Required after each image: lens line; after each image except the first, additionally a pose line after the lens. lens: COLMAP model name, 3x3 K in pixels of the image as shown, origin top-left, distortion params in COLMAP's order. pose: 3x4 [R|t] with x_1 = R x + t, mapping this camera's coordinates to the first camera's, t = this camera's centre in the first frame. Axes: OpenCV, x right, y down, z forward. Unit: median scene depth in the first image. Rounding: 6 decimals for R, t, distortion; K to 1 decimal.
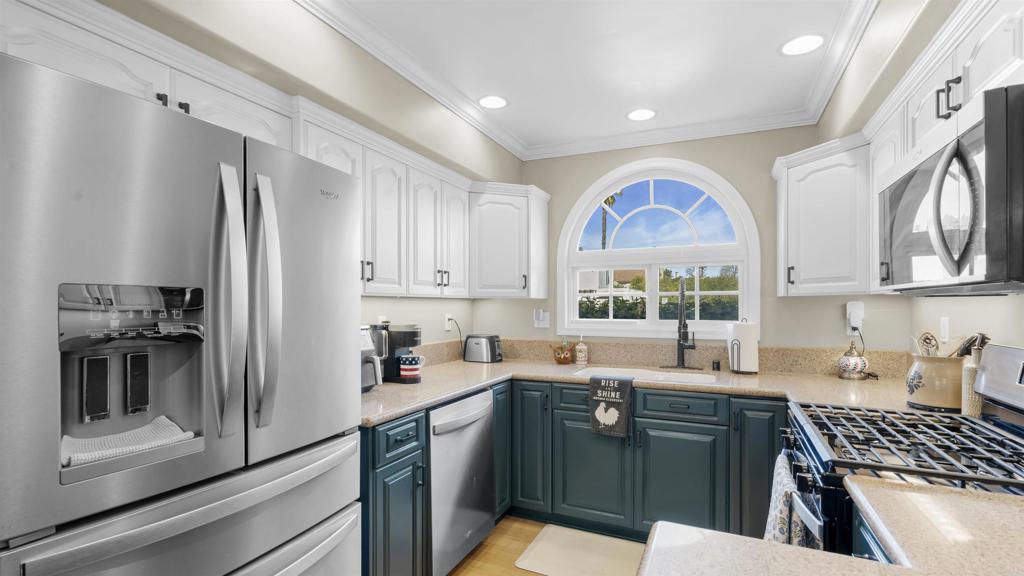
lens RADIAL K [[463.8, 0, 502.9], [0, 463.8, 311.6], [0, 0, 1]] dist [-0.005300, 0.002039]
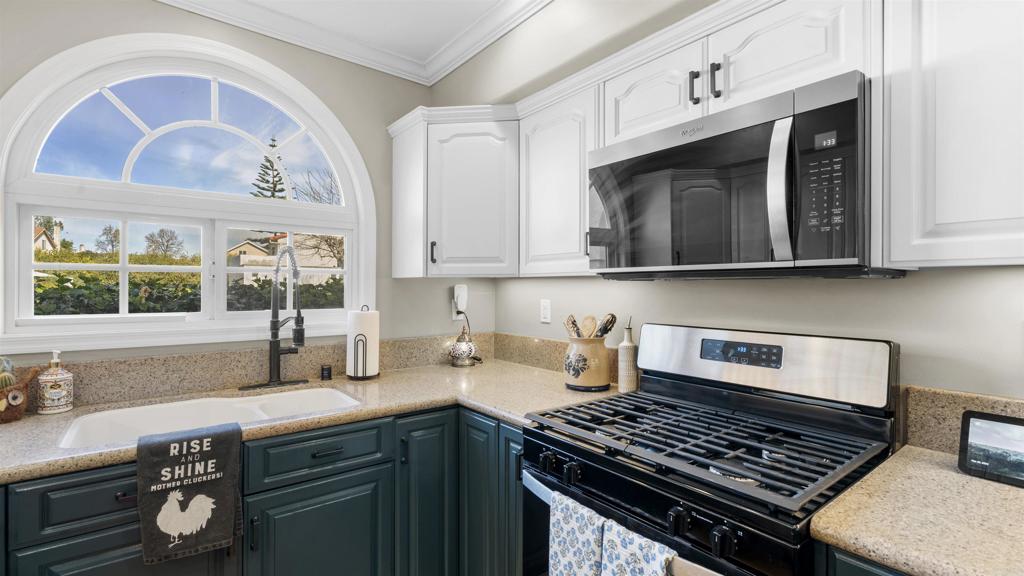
lens RADIAL K [[463.8, 0, 506.8], [0, 463.8, 286.0], [0, 0, 1]] dist [-0.005300, 0.002039]
pose [[0.443992, 0.005898, 0.896011, -0.062015], [0.009059, 0.999898, -0.011071, -0.007330], [-0.895985, 0.013033, 0.443893, 0.485059]]
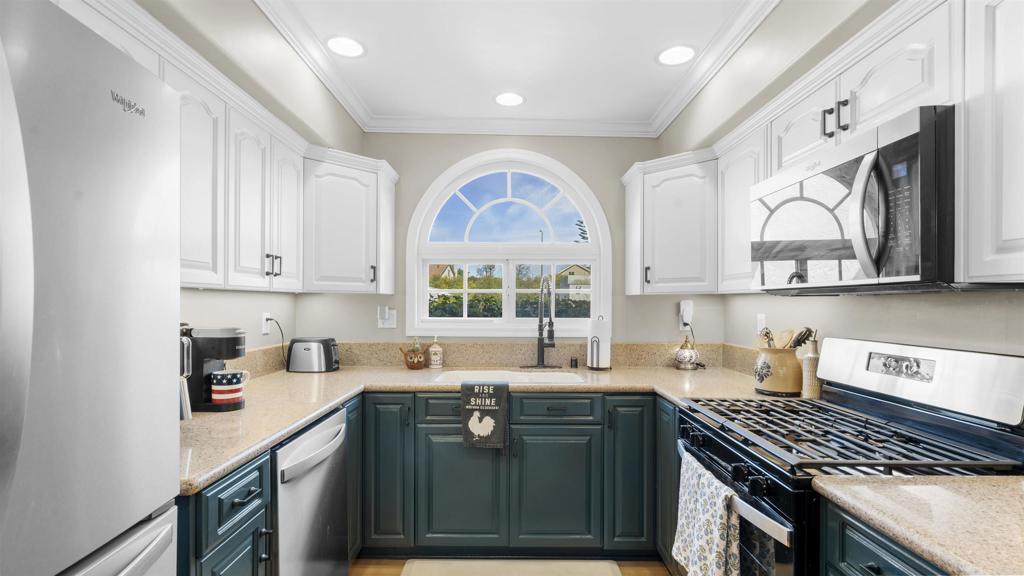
lens RADIAL K [[463.8, 0, 505.4], [0, 463.8, 305.8], [0, 0, 1]] dist [-0.005300, 0.002039]
pose [[0.903256, 0.002829, 0.429093, -0.119019], [0.000109, 0.999977, -0.006821, -0.000864], [-0.429102, 0.006208, 0.903235, 0.172441]]
